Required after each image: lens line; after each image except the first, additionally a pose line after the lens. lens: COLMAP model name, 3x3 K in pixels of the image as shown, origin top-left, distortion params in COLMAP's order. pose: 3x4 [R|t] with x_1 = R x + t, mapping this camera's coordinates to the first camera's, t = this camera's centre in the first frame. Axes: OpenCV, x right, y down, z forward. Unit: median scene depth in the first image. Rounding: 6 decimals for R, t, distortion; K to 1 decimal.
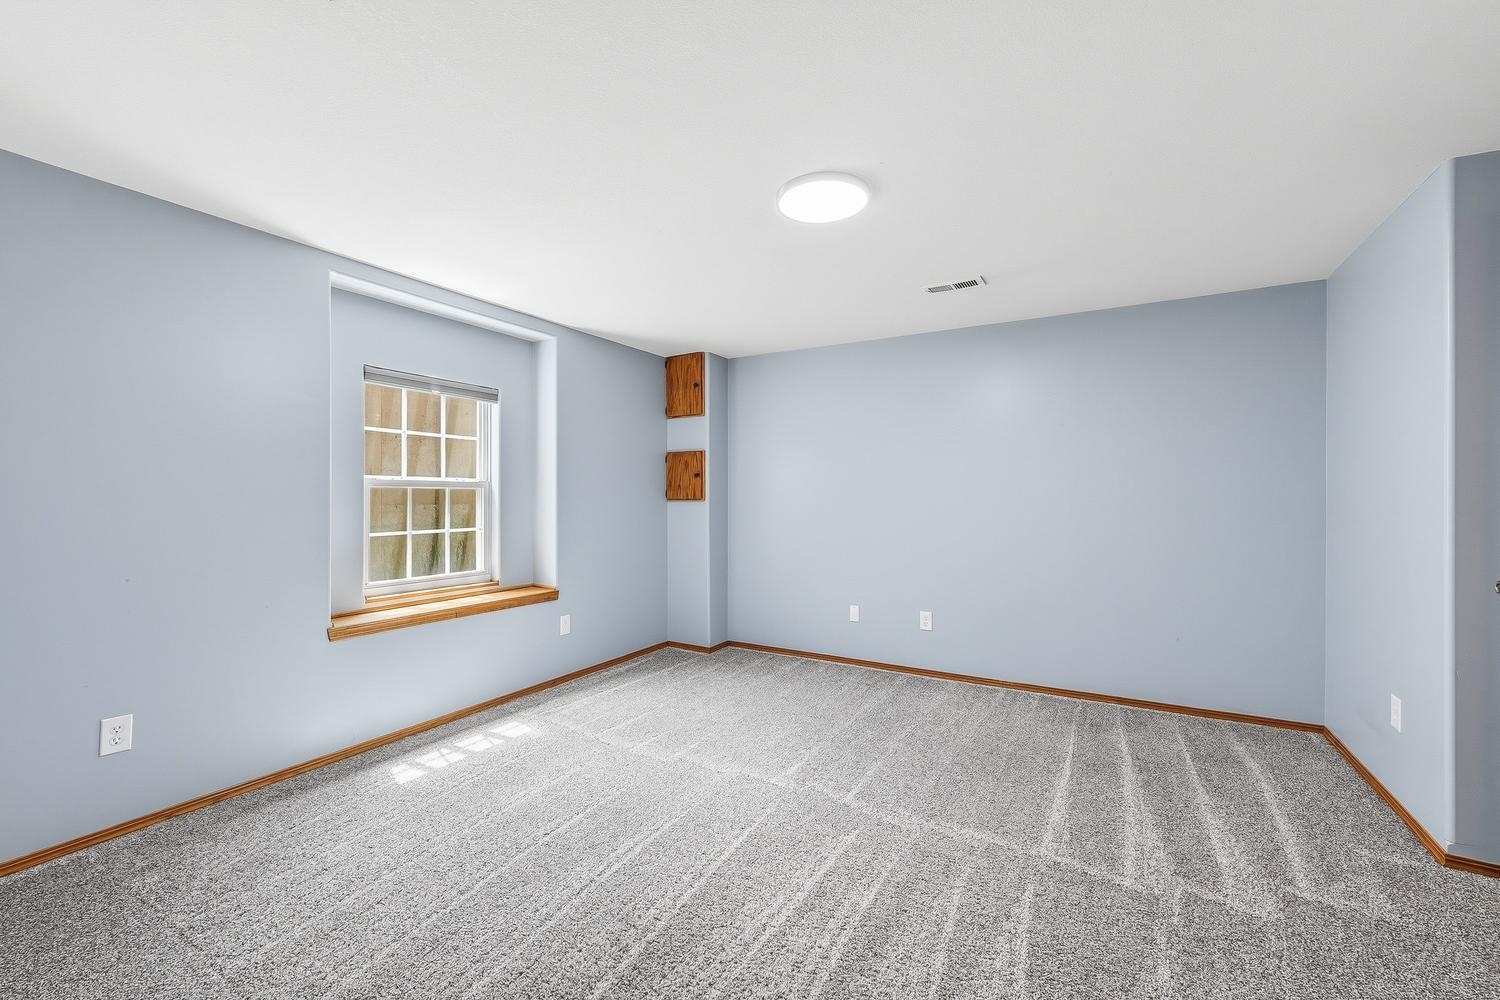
lens RADIAL K [[607.5, 0, 761.5], [0, 607.5, 494.8], [0, 0, 1]] dist [0.000064, 0.000836]
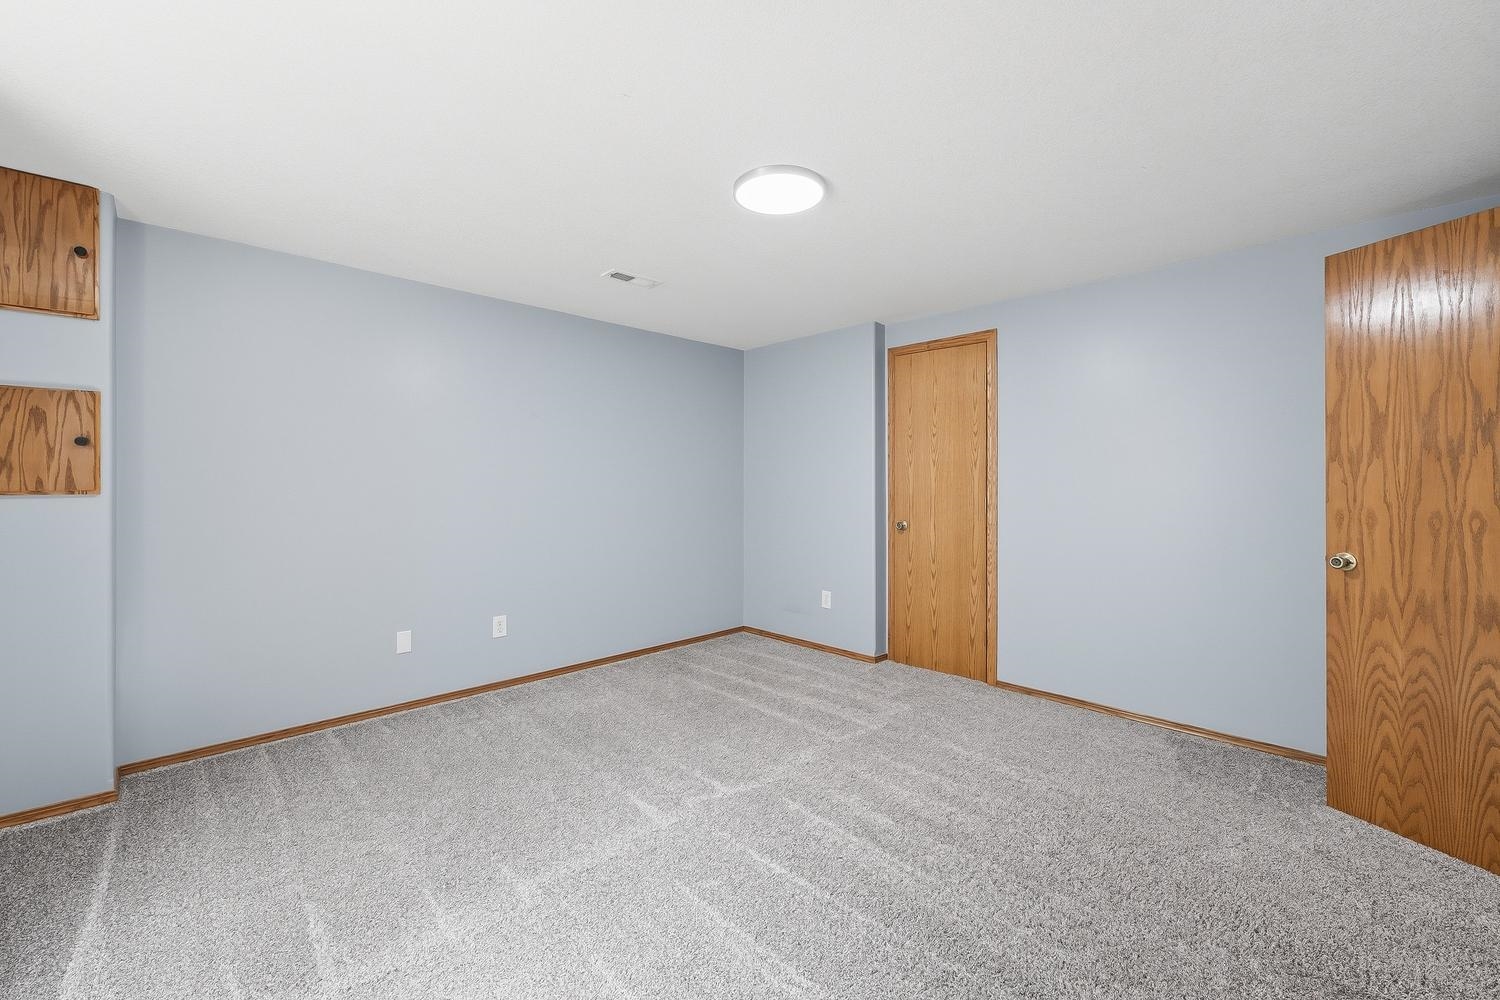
lens RADIAL K [[607.5, 0, 756.4], [0, 607.5, 493.5], [0, 0, 1]] dist [0.000064, 0.000836]
pose [[0.274908, -0.013599, 0.961374, -0.538922], [0.001208, 0.999904, 0.013798, 0.003224], [-0.961470, -0.002632, 0.274898, 0.457612]]
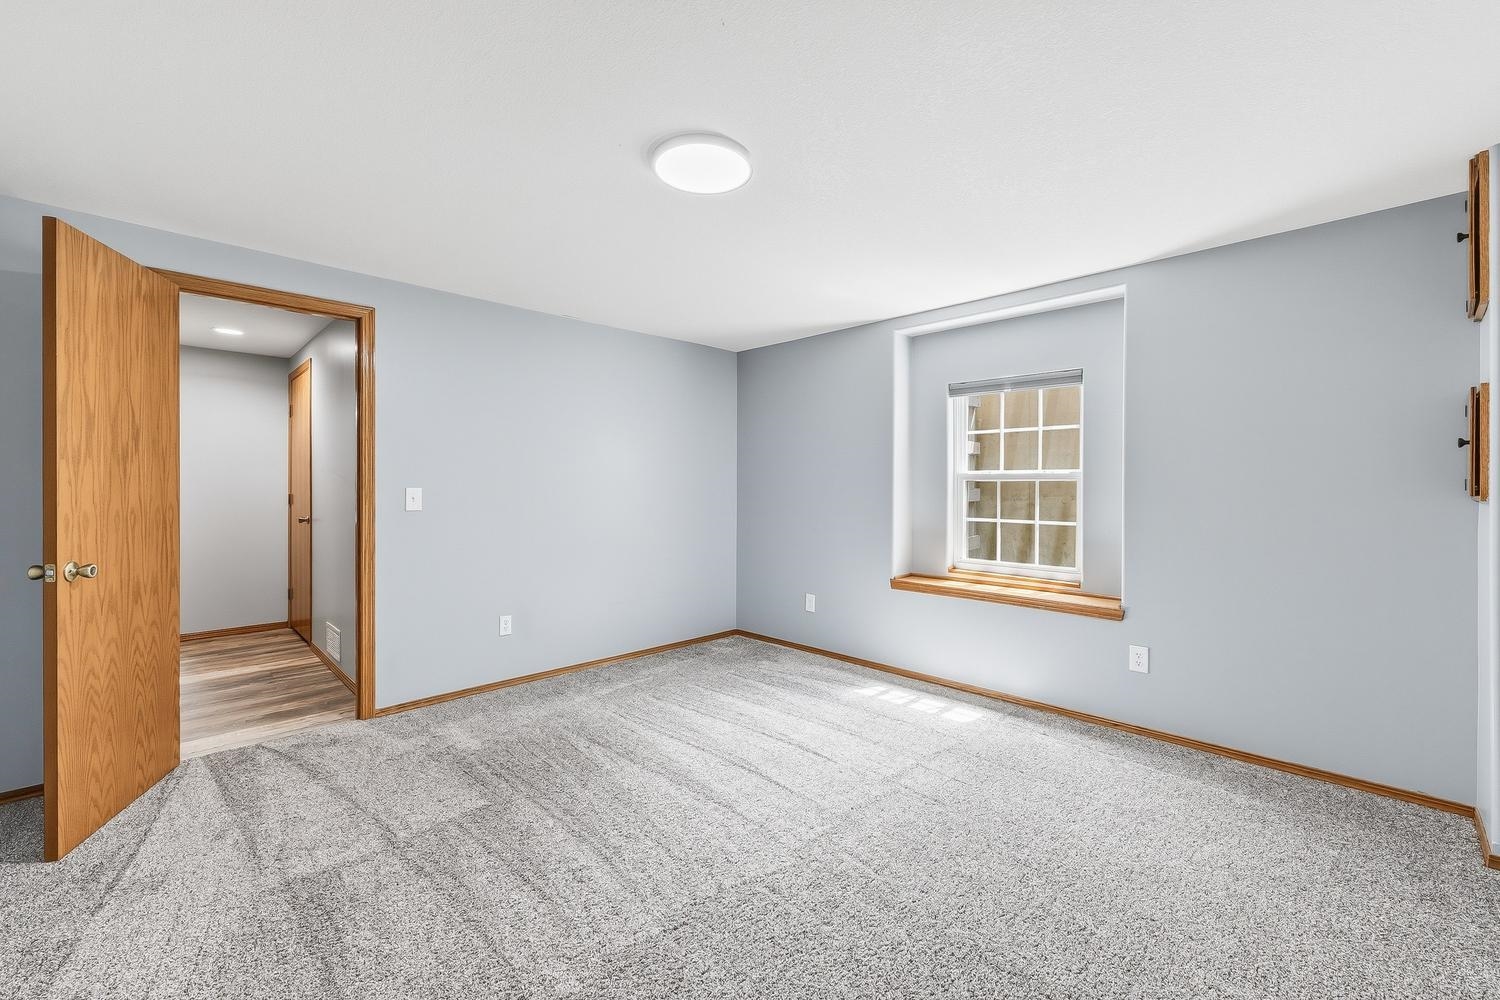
lens RADIAL K [[607.5, 0, 754.9], [0, 607.5, 490.7], [0, 0, 1]] dist [0.000064, 0.000836]
pose [[-0.263078, 0.002598, -0.964771, 0.572116], [-0.002938, 0.999990, 0.003494, 0.004008], [0.964770, 0.003754, -0.263067, 0.795072]]
